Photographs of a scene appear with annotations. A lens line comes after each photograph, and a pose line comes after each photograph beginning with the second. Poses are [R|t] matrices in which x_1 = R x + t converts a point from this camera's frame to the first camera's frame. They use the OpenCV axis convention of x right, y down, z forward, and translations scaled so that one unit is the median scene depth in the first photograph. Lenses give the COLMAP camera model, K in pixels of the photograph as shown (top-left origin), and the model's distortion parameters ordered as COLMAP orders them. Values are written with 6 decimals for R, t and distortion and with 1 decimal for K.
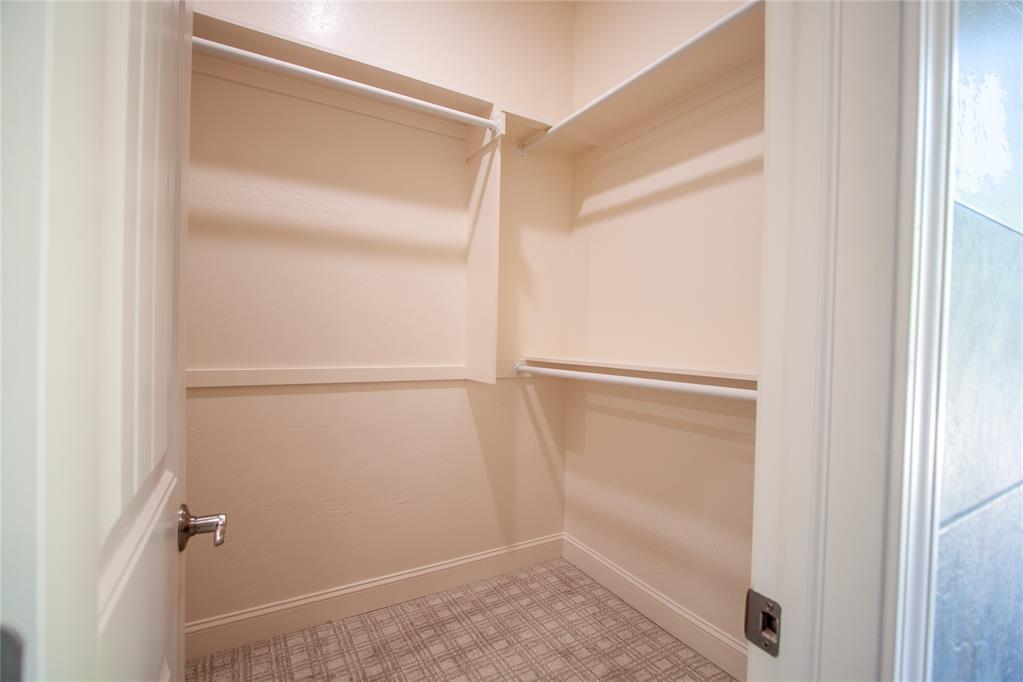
lens RADIAL K [[470.6, 0, 520.1], [0, 470.6, 343.1], [0, 0, 1]] dist [-0.013458, 0.000829]
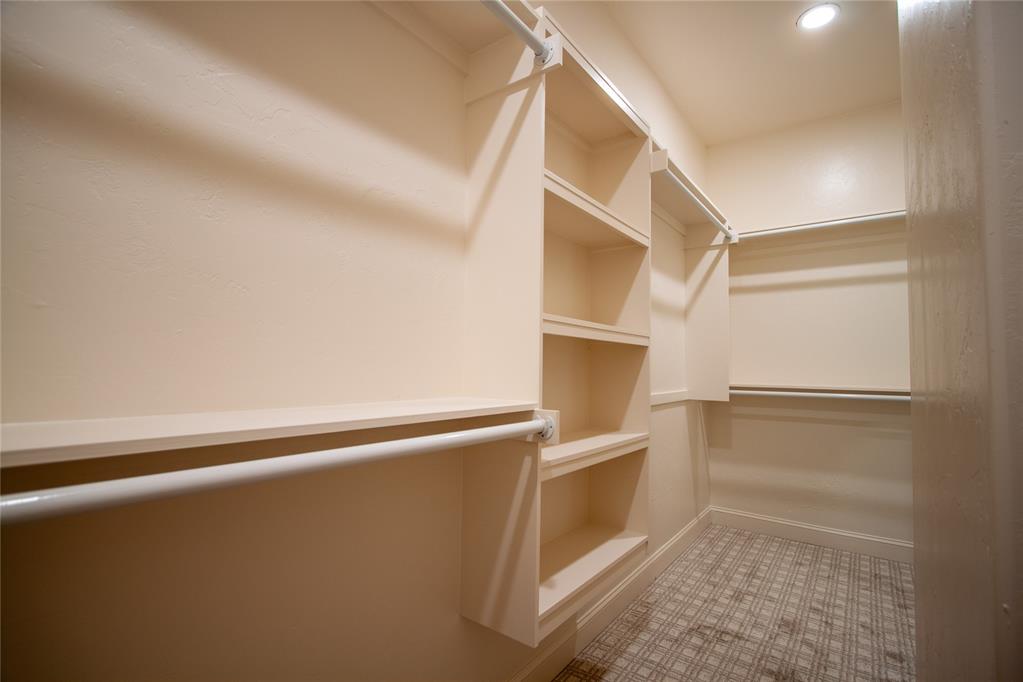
lens RADIAL K [[470.6, 0, 517.2], [0, 470.6, 341.7], [0, 0, 1]] dist [-0.013458, 0.000829]
pose [[0.927709, 0.007683, 0.373225, -1.273853], [0.012886, 0.998533, -0.052586, -0.035633], [-0.373081, 0.053594, 0.926249, -0.165504]]
